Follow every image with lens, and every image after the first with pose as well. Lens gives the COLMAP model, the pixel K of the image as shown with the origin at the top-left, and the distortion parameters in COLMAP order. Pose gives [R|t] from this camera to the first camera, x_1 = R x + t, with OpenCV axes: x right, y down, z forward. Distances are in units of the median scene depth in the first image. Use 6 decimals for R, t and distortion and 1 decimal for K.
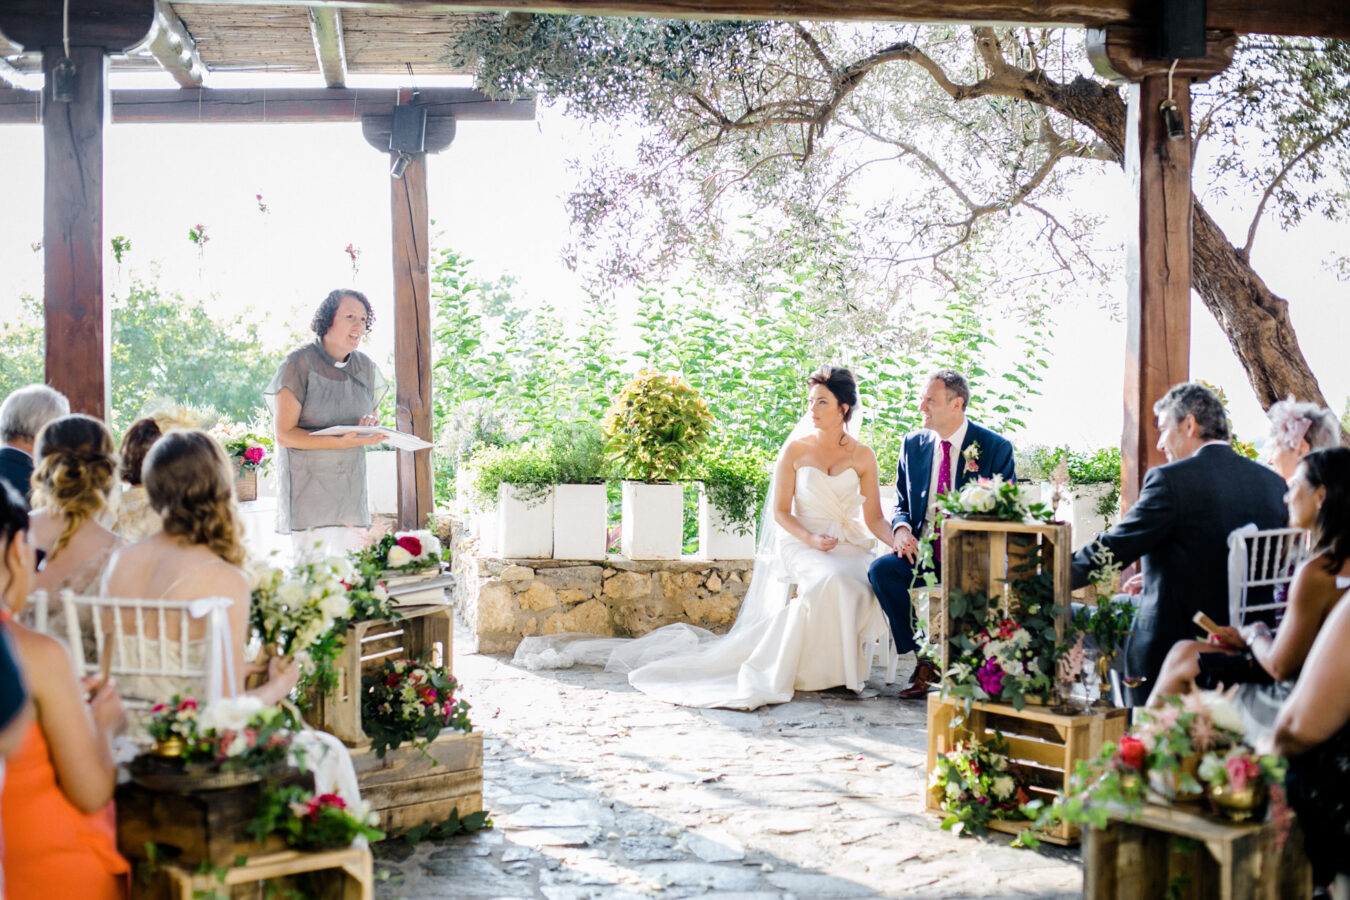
lens RADIAL K [[2051.4, 0, 675.0], [0, 2051.4, 450.0], [0, 0, 1]] dist [-0.106526, 0.064075]
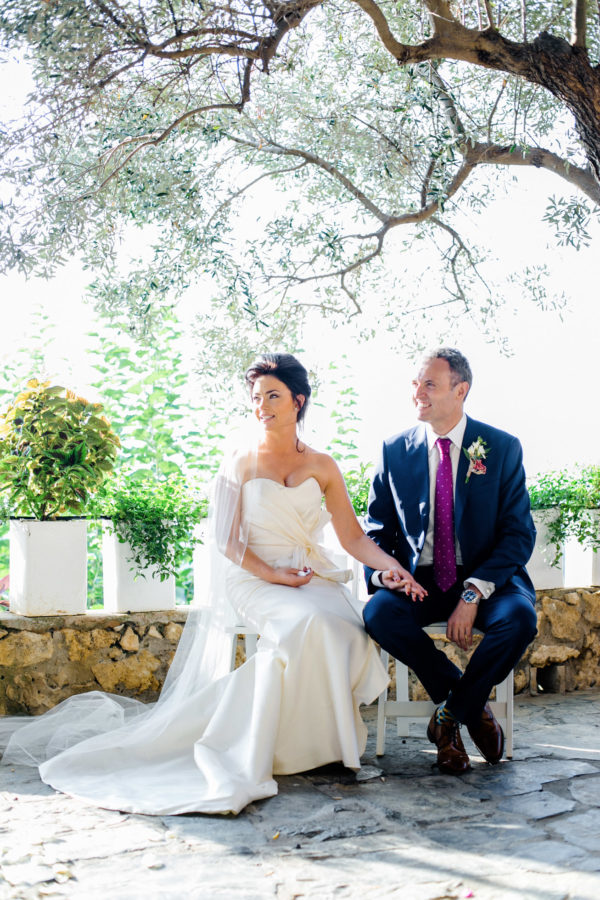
lens RADIAL K [[1266.8, 0, 300.0], [0, 1266.8, 450.0], [0, 0, 1]] dist [-0.156356, -0.022167]
pose [[0.966702, -0.018962, 0.255200, -0.037242], [0.043451, 0.994933, -0.090666, 0.034423], [-0.252187, 0.098736, 0.962628, 0.452488]]
